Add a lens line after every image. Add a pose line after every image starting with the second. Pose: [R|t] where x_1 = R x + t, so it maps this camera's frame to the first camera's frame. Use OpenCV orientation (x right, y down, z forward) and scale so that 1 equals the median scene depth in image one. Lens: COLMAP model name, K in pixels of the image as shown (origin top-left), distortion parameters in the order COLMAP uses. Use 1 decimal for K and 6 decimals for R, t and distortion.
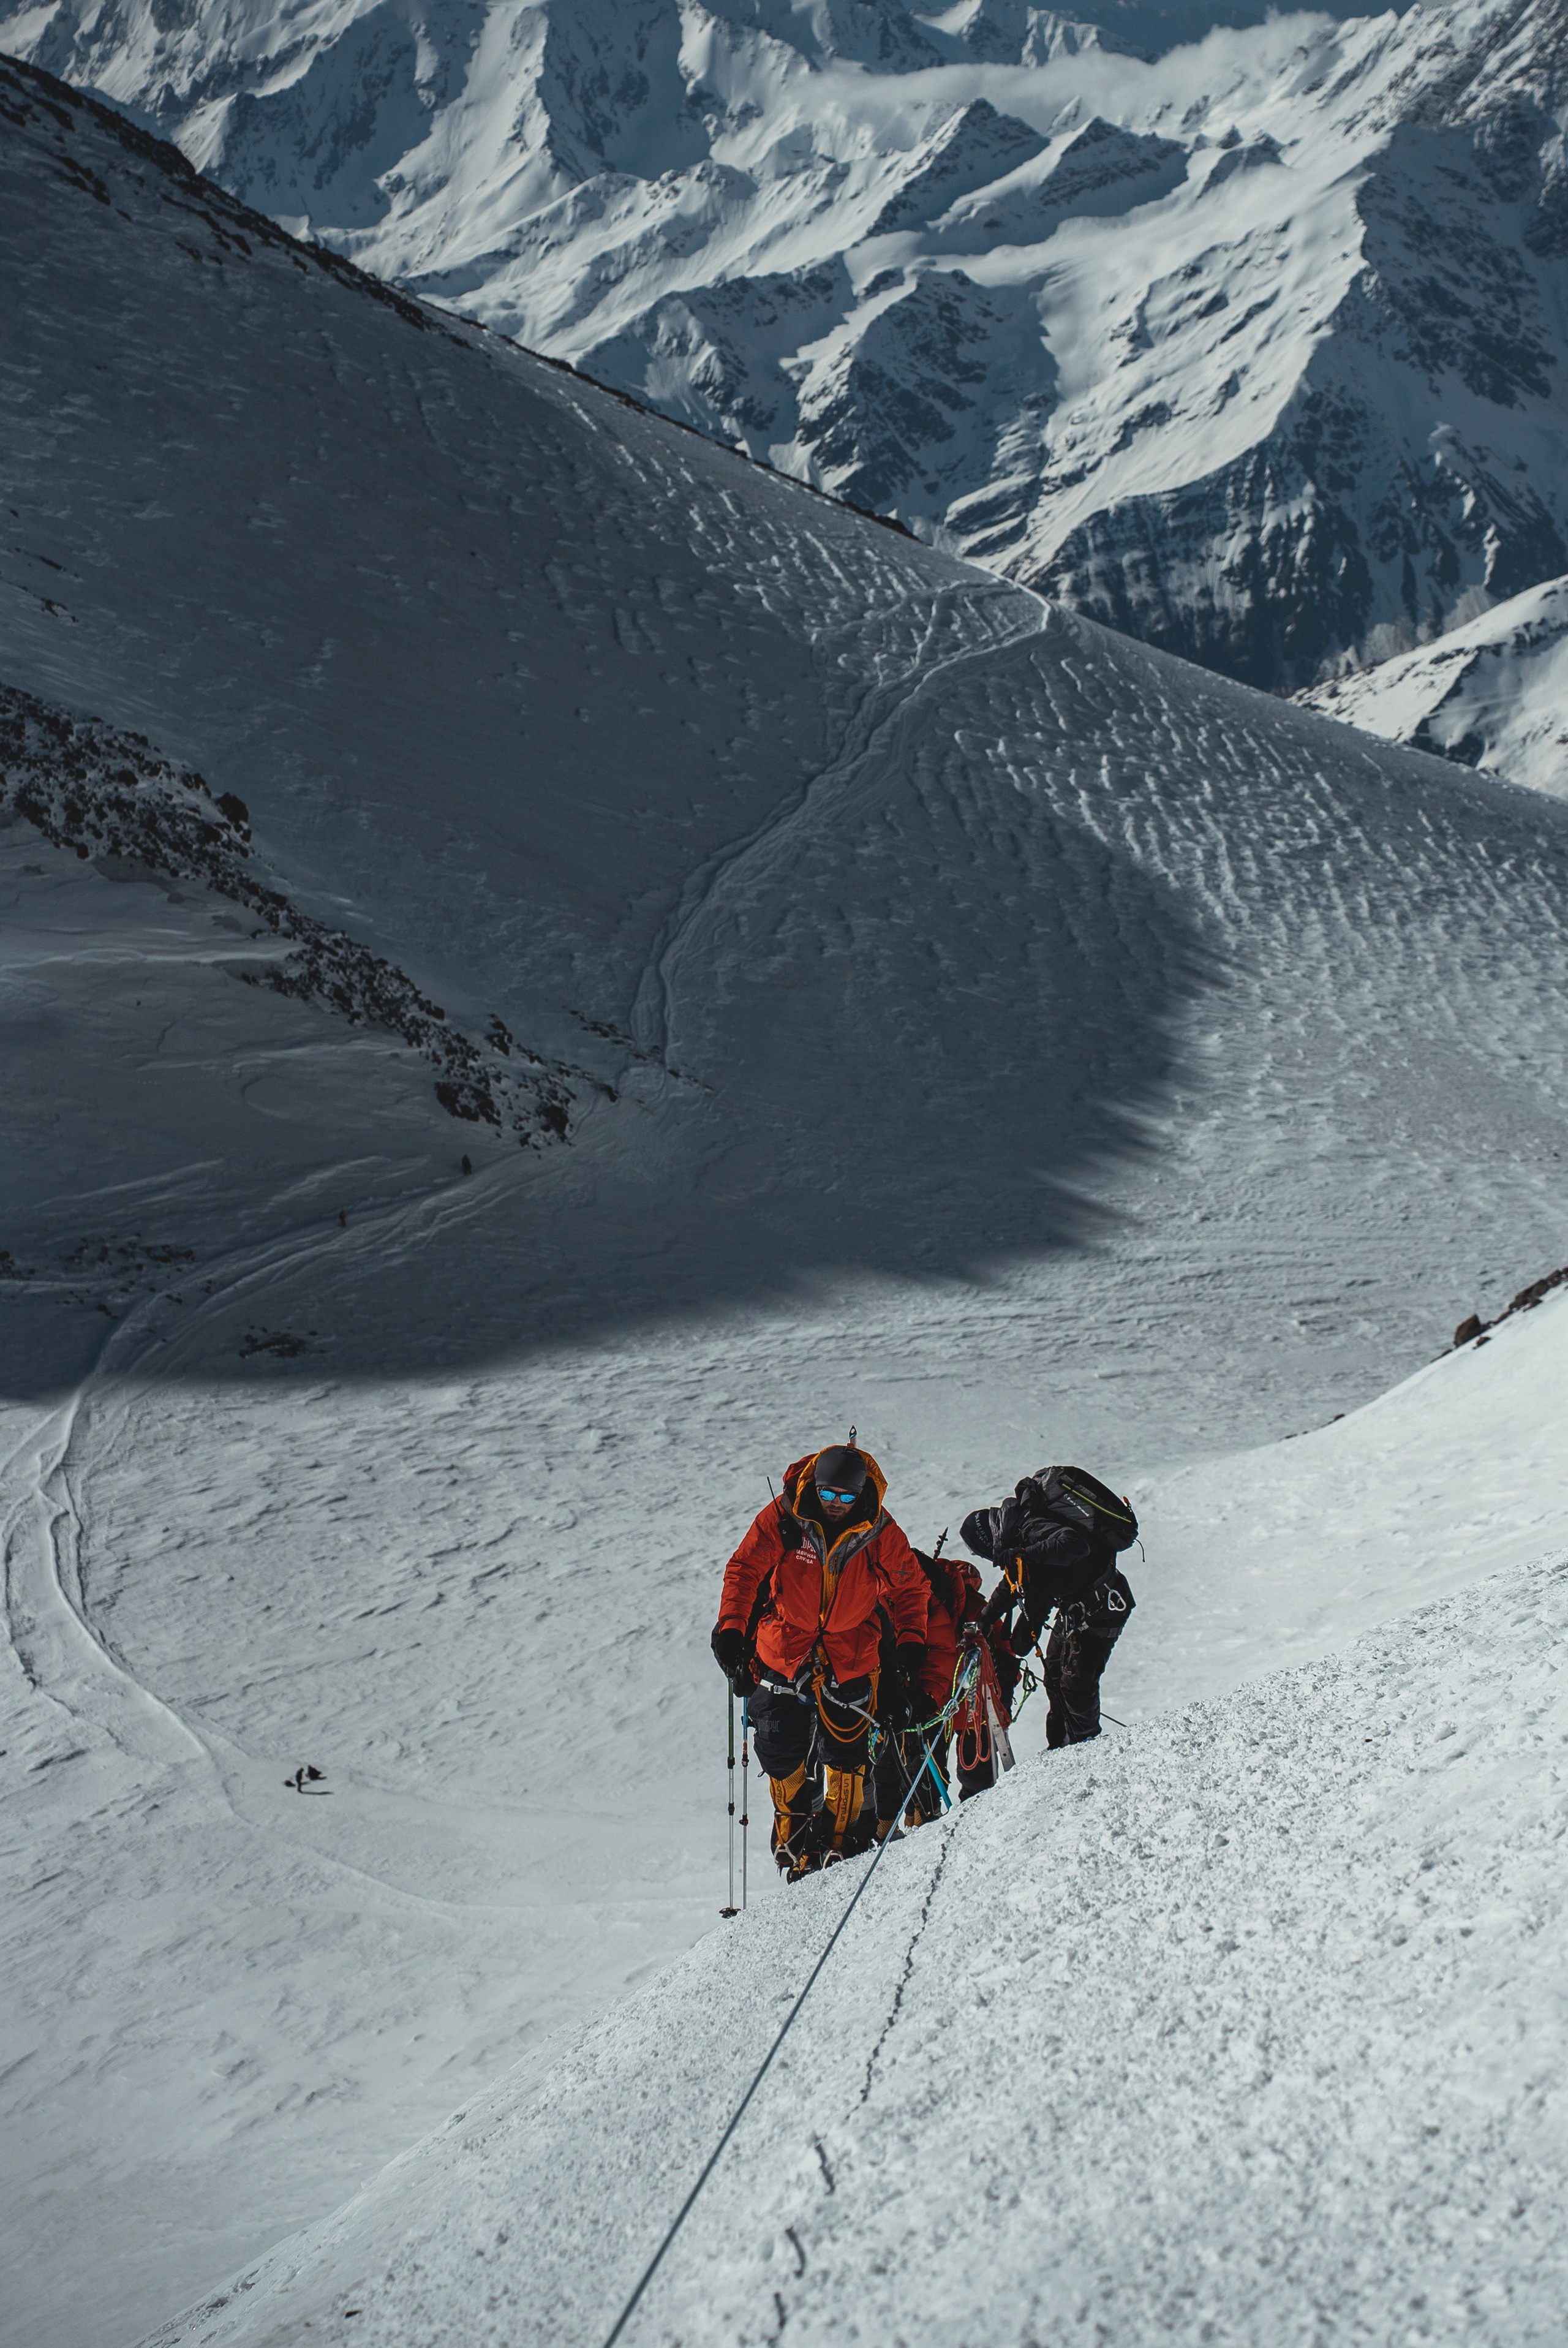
lens RADIAL K [[4826.2, 0, 805.4], [0, 4826.2, 1161.4], [0, 0, 1]] dist [0.462930, 0.098526]
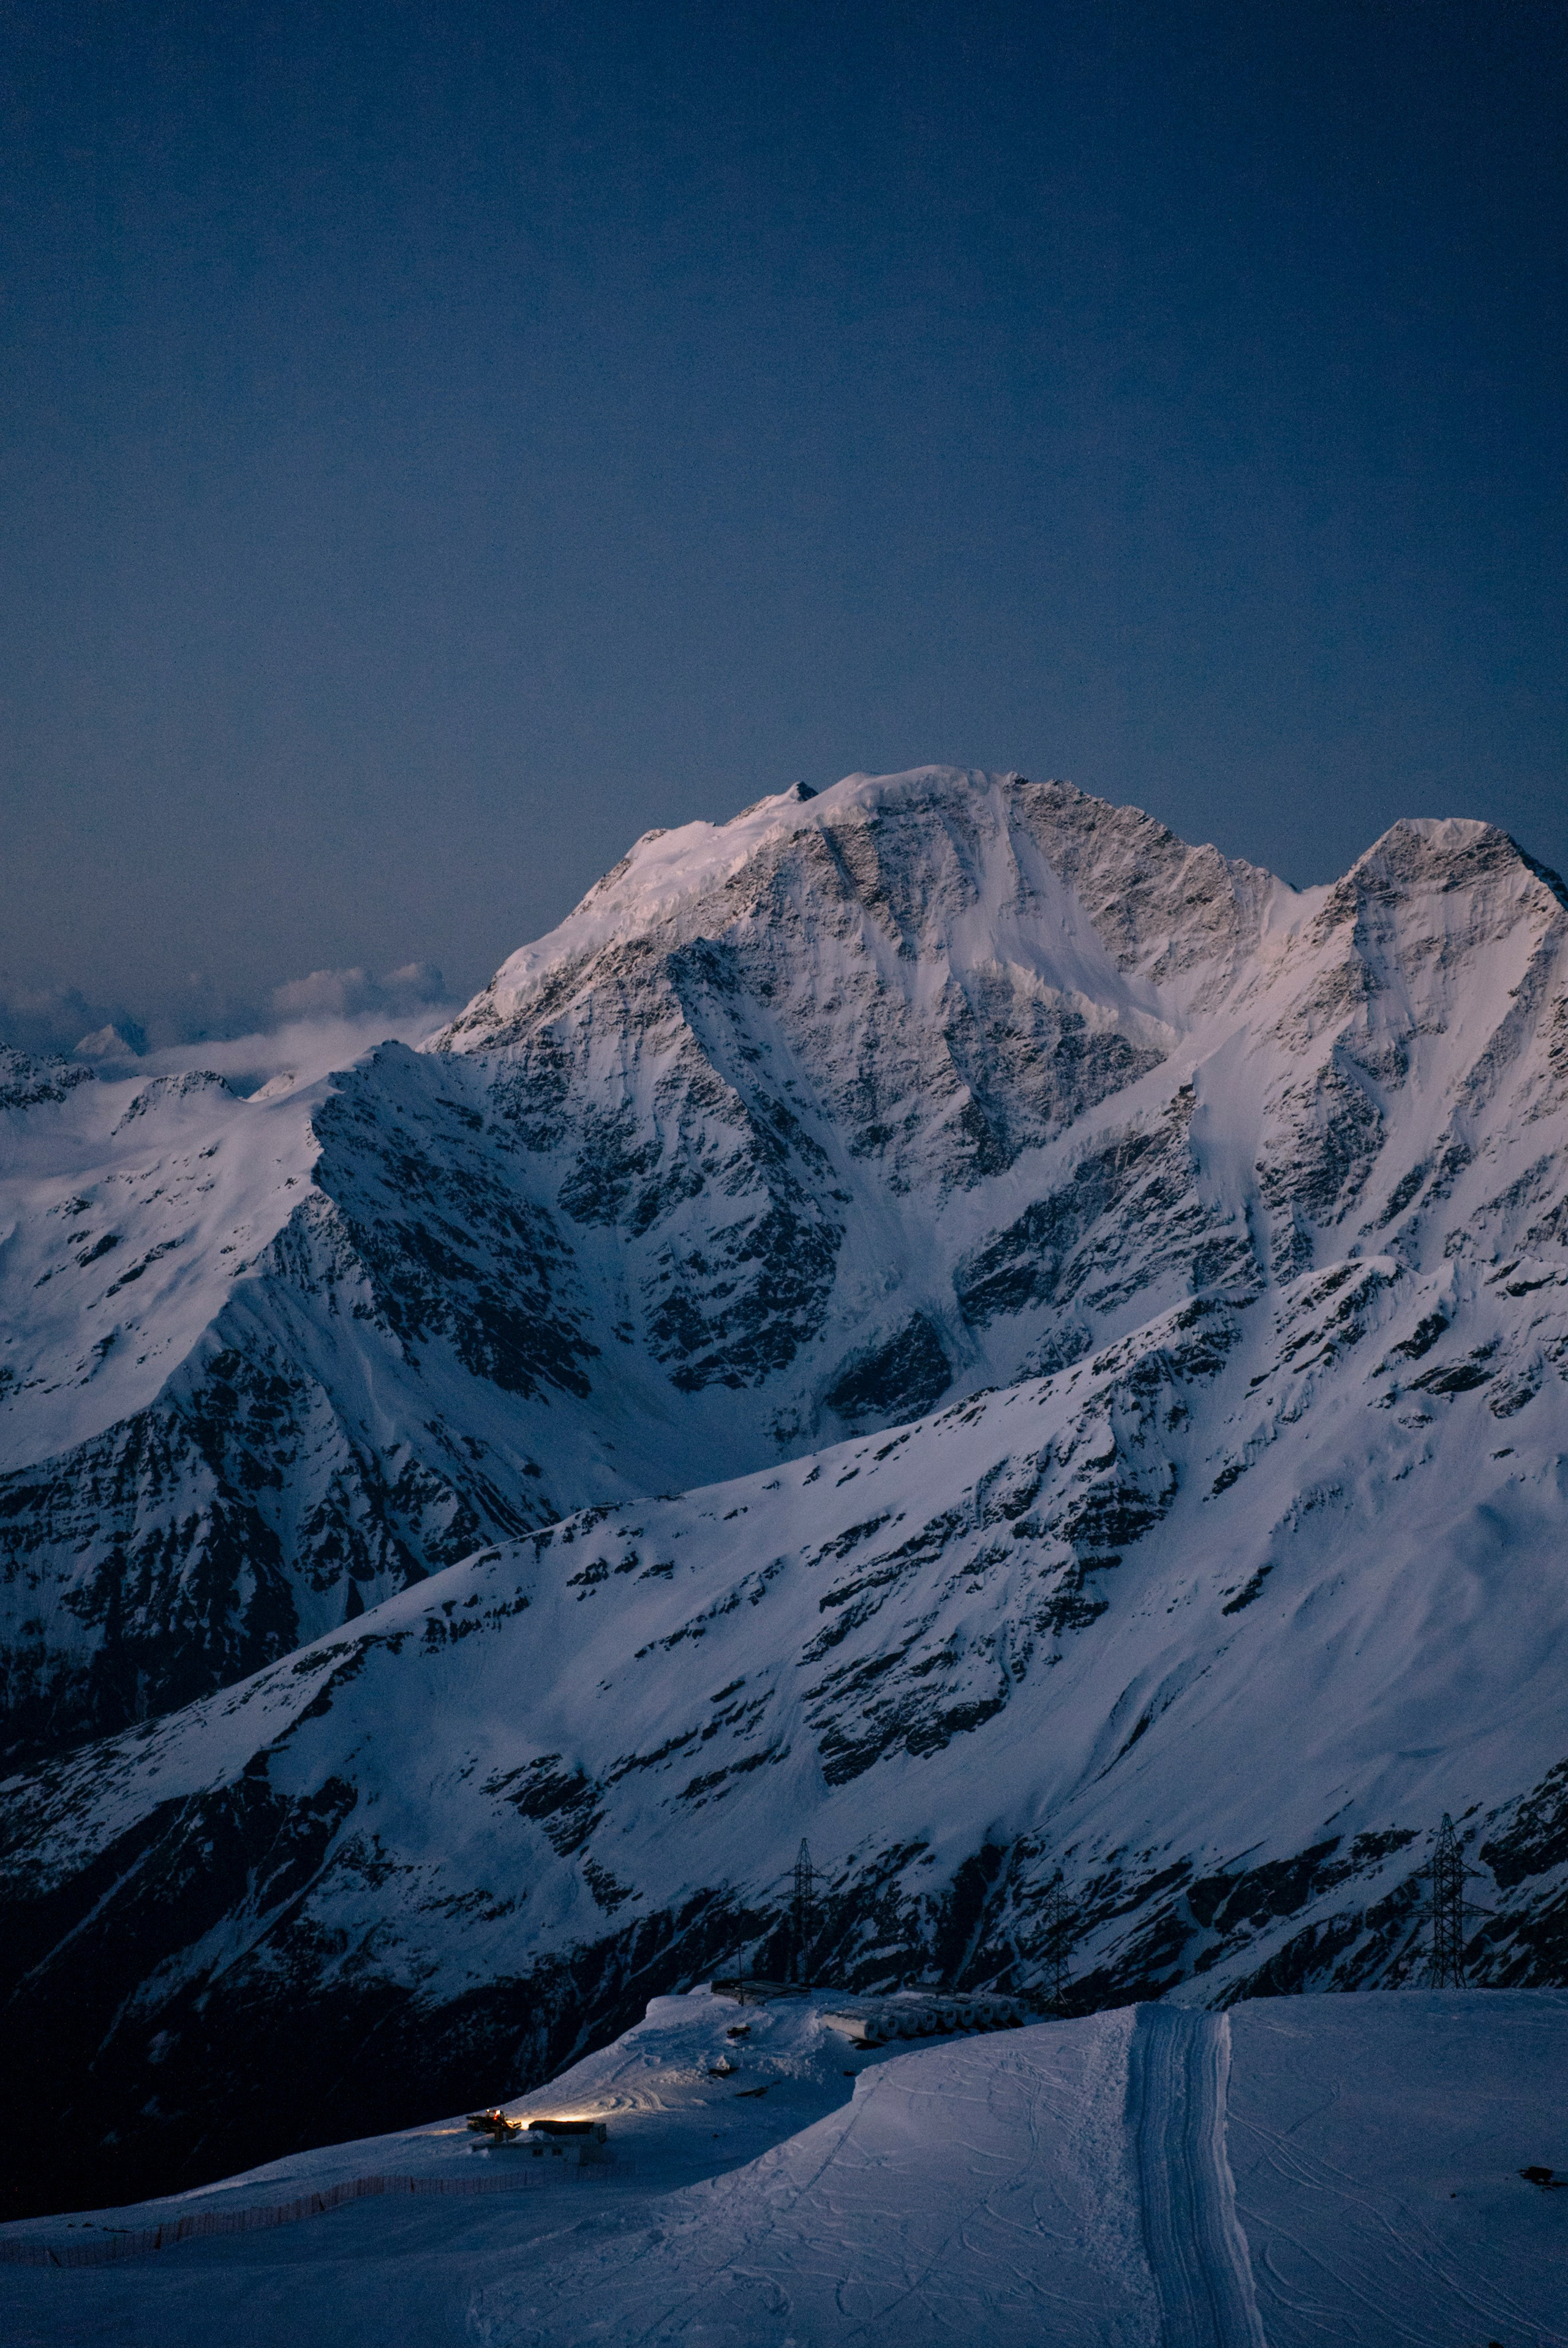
lens RADIAL K [[4826.2, 0, 805.4], [0, 4826.2, 1161.4], [0, 0, 1]] dist [0.462930, 0.098526]
pose [[0.989570, 0.033214, 0.140171, 0.085015], [0.005833, 0.963019, -0.269372, -0.001469], [-0.143934, 0.267380, 0.952781, 0.334653]]
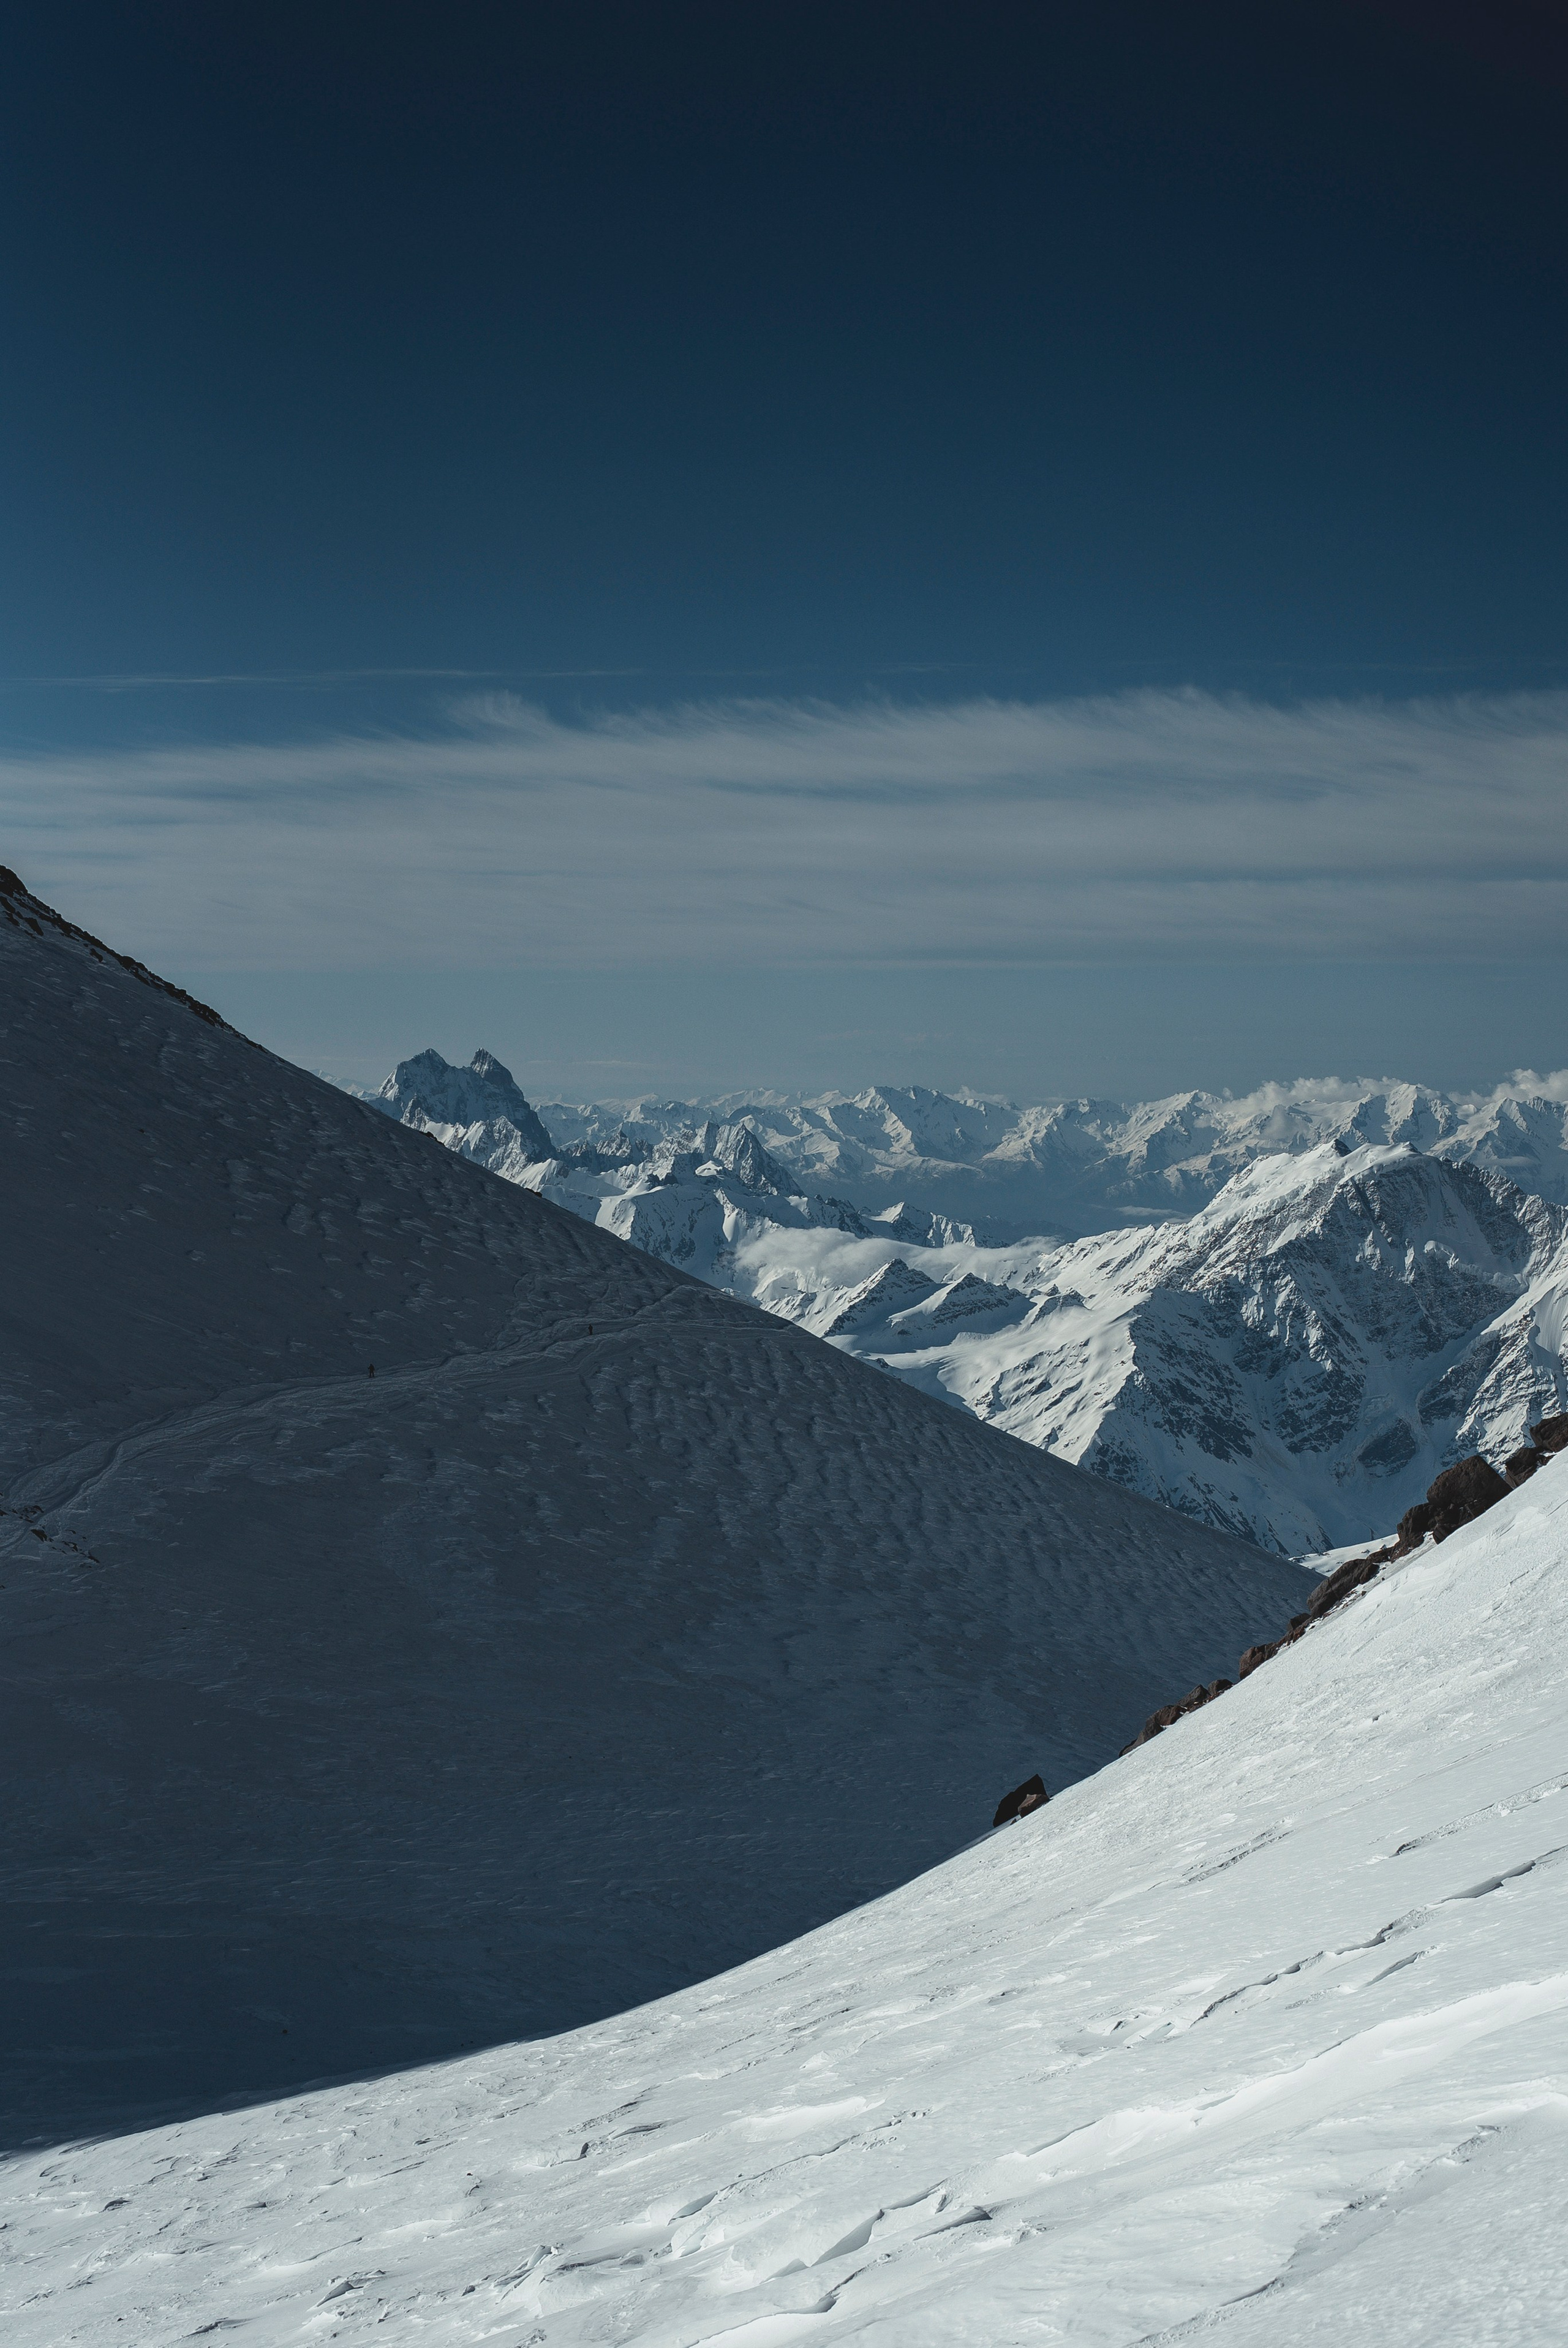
lens RADIAL K [[3065.7, 0, 824.9], [0, 3065.7, 1174.0], [0, 0, 1]] dist [0.144955, 0.000832]
pose [[0.999091, 0.042107, 0.006670, 0.004063], [-0.039231, 0.969301, -0.242727, 0.001815], [-0.016686, 0.242245, 0.970072, 0.024577]]
